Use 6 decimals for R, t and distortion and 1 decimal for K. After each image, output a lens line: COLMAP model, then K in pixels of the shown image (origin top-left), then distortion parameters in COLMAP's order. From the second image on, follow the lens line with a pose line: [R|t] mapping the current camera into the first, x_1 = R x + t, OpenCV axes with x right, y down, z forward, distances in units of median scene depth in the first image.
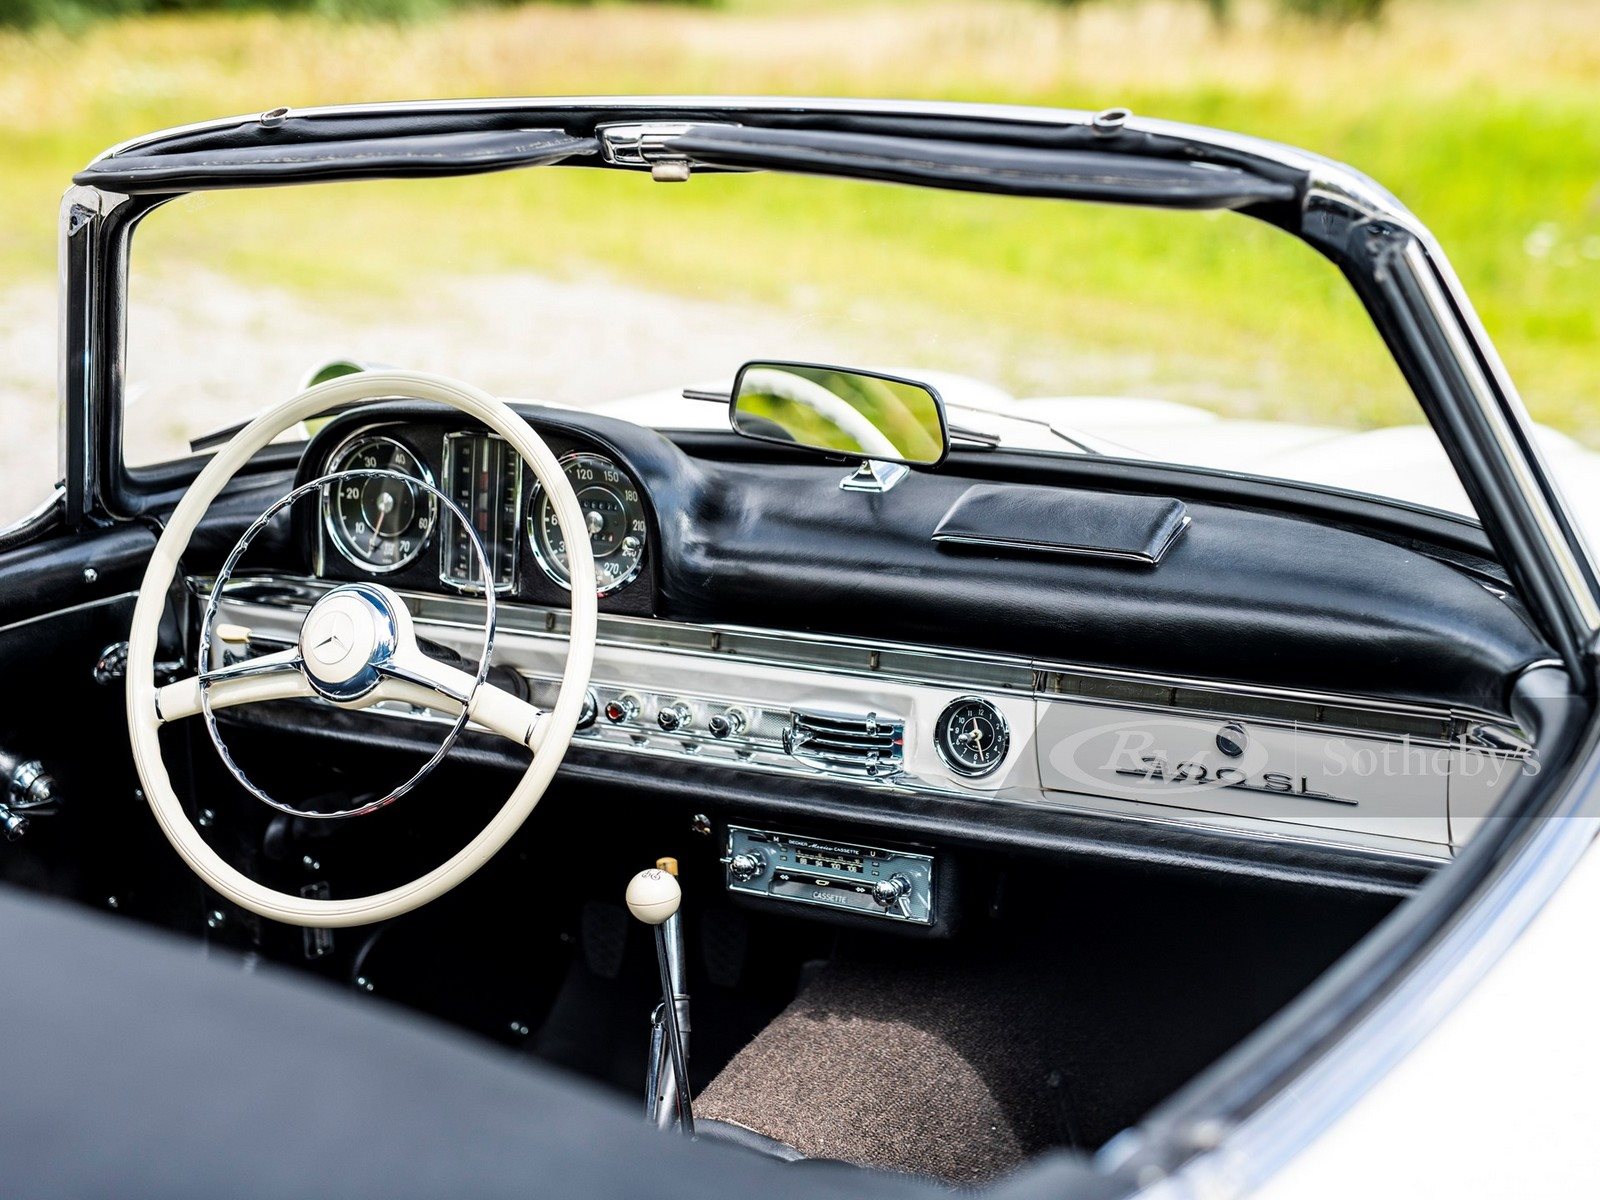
lens RADIAL K [[2624.8, 0, 800.0], [0, 2624.8, 600.0], [0, 0, 1]] dist [0.016053, 0.045993]
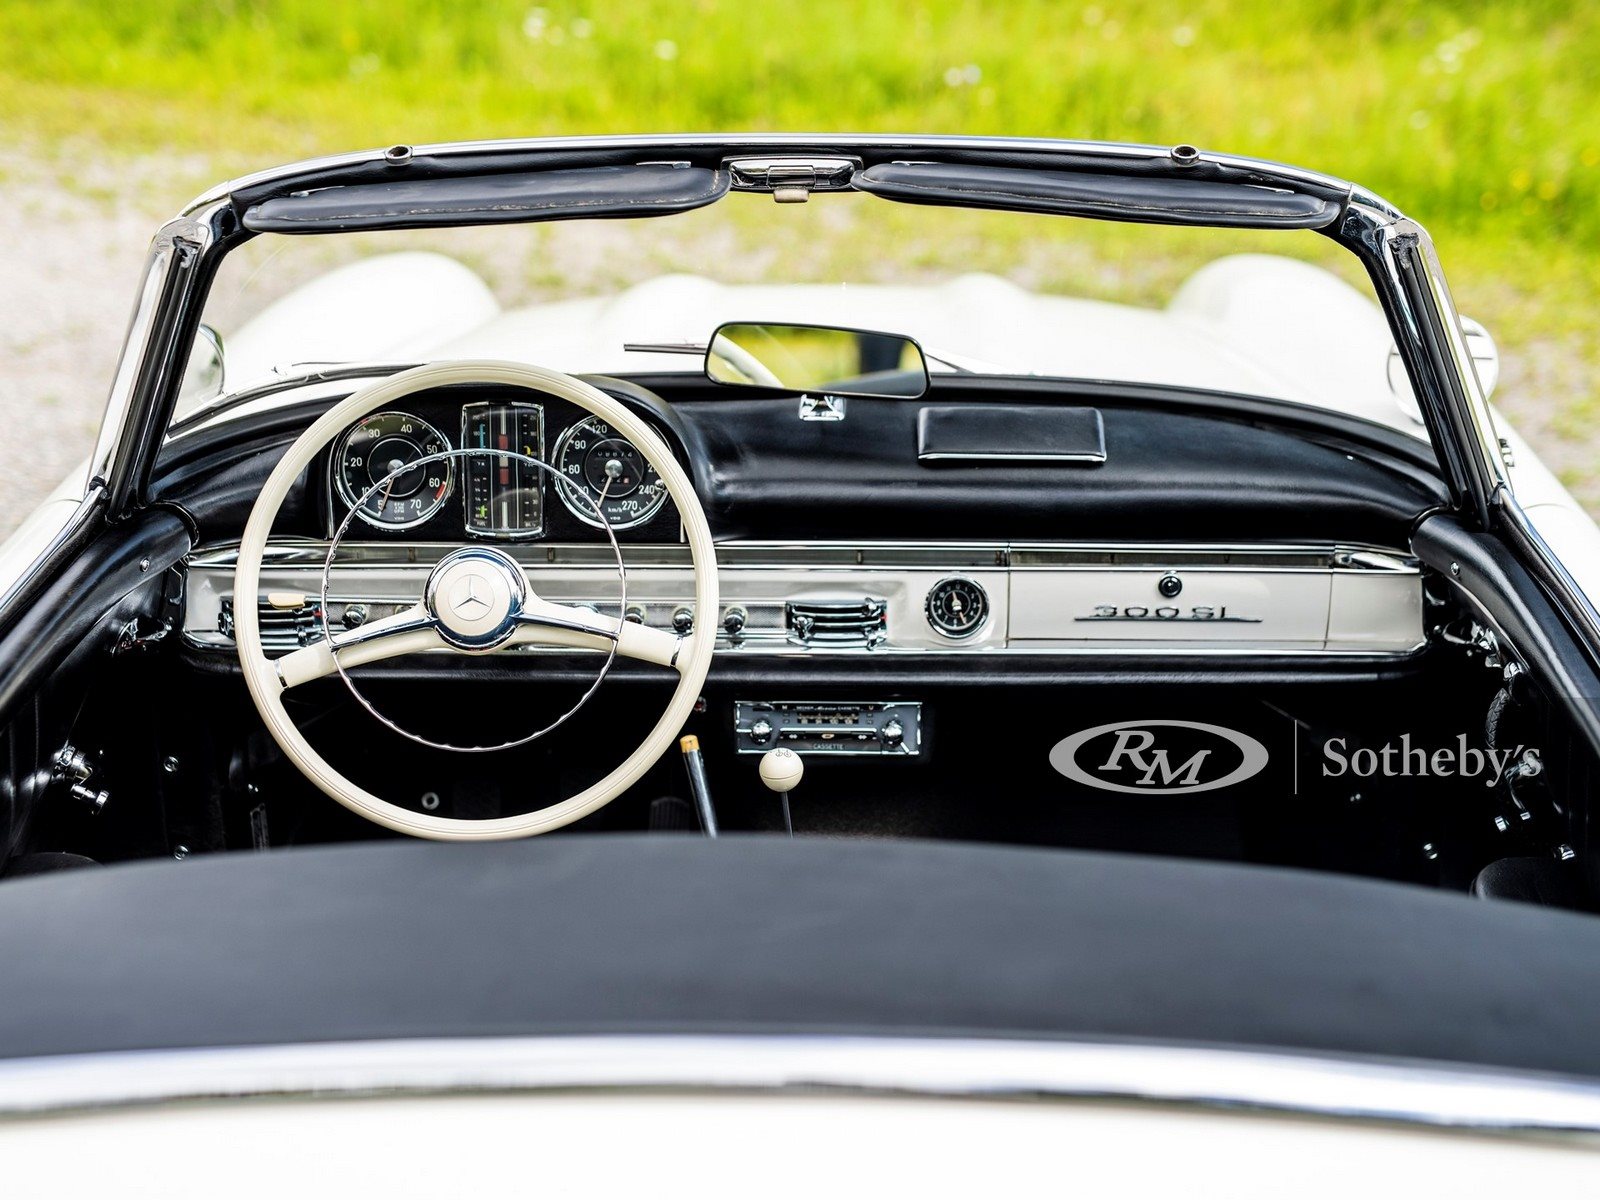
lens RADIAL K [[2624.8, 0, 800.0], [0, 2624.8, 600.0], [0, 0, 1]] dist [0.016053, 0.045993]
pose [[0.889183, -0.135957, 0.436886, -0.551222], [0.090772, 0.988272, 0.122800, -0.113401], [-0.448457, -0.069535, 0.891095, -0.105837]]
